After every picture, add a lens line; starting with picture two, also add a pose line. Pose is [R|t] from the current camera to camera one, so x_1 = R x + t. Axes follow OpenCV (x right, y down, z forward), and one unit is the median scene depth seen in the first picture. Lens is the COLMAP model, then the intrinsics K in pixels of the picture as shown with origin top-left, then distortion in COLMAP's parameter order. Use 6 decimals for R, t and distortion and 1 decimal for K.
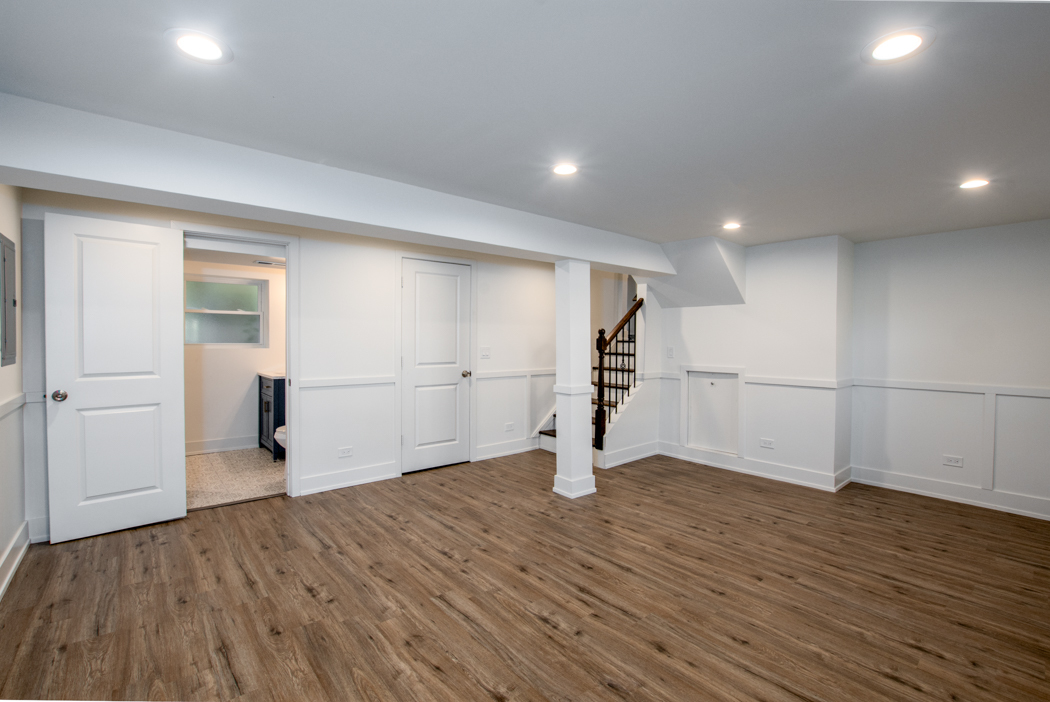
lens RADIAL K [[479.5, 0, 535.3], [0, 479.5, 339.8], [0, 0, 1]] dist [-0.041803, 0.006429]
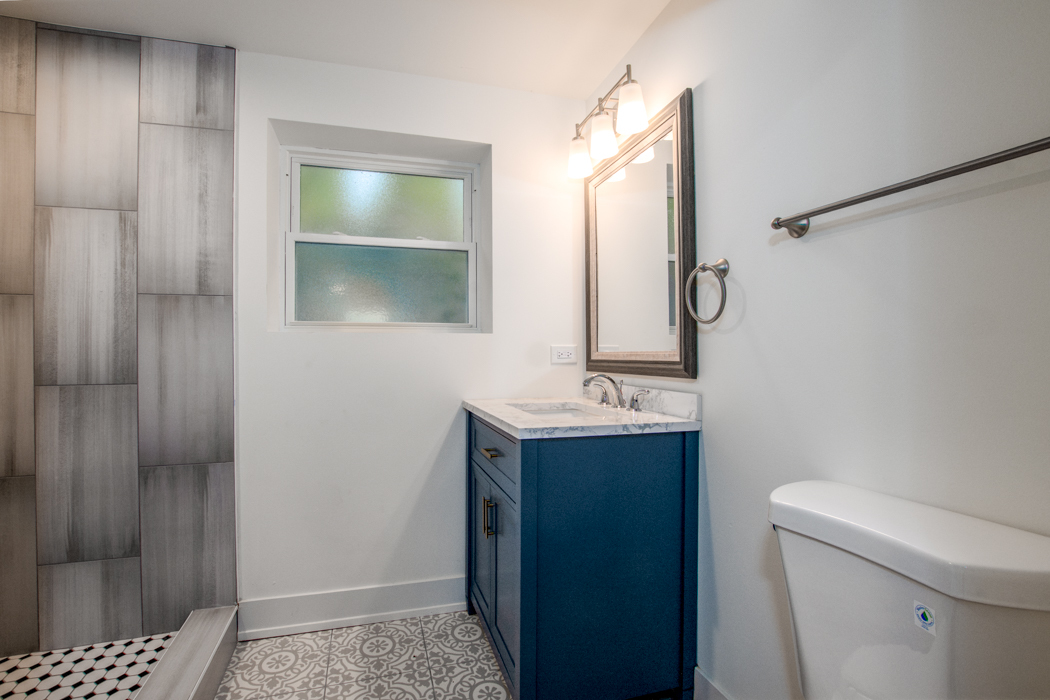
lens RADIAL K [[471.4, 0, 524.7], [0, 471.4, 352.0], [0, 0, 1]] dist [-0.036307, 0.005136]
pose [[0.922493, -0.004005, -0.385993, -0.413343], [0.001092, 0.999969, -0.007766, 0.035441], [0.386012, 0.006743, 0.922469, 0.700299]]
